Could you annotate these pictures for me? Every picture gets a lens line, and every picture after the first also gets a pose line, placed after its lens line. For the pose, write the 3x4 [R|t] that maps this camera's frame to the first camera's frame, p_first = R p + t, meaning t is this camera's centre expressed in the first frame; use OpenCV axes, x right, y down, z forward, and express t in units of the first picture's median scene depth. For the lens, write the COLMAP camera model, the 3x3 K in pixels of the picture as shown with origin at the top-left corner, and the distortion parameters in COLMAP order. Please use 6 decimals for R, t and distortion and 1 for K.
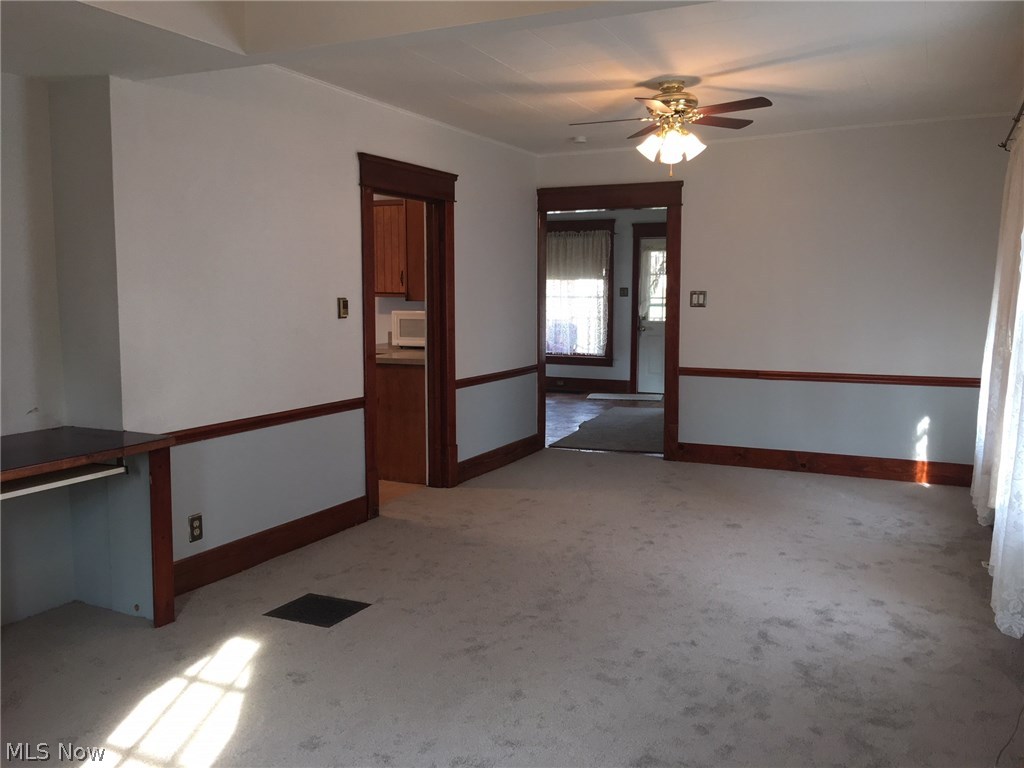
lens RADIAL K [[863.2, 0, 514.0], [0, 863.2, 382.1], [0, 0, 1]] dist [0.075507, -0.095447]
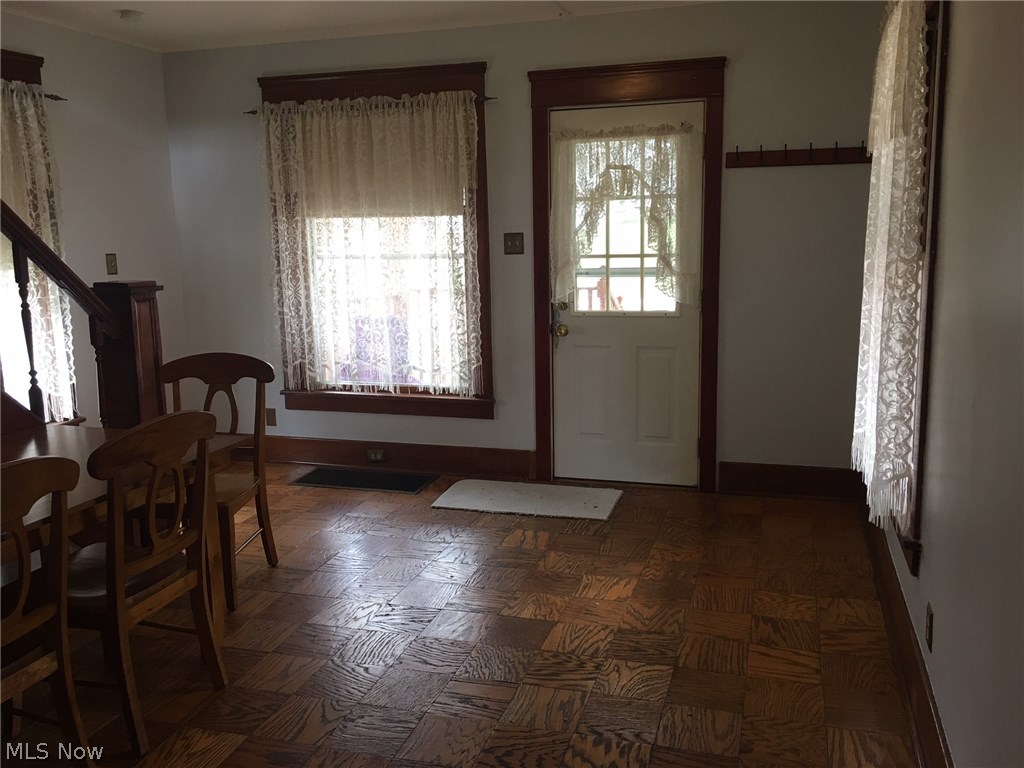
lens RADIAL K [[863.2, 0, 506.8], [0, 863.2, 382.8], [0, 0, 1]] dist [0.075507, -0.095447]
pose [[0.985024, -0.054774, 0.163488, 0.051537], [0.041873, 0.995806, 0.081341, -0.071167], [-0.167258, -0.073277, 0.983186, 0.582780]]
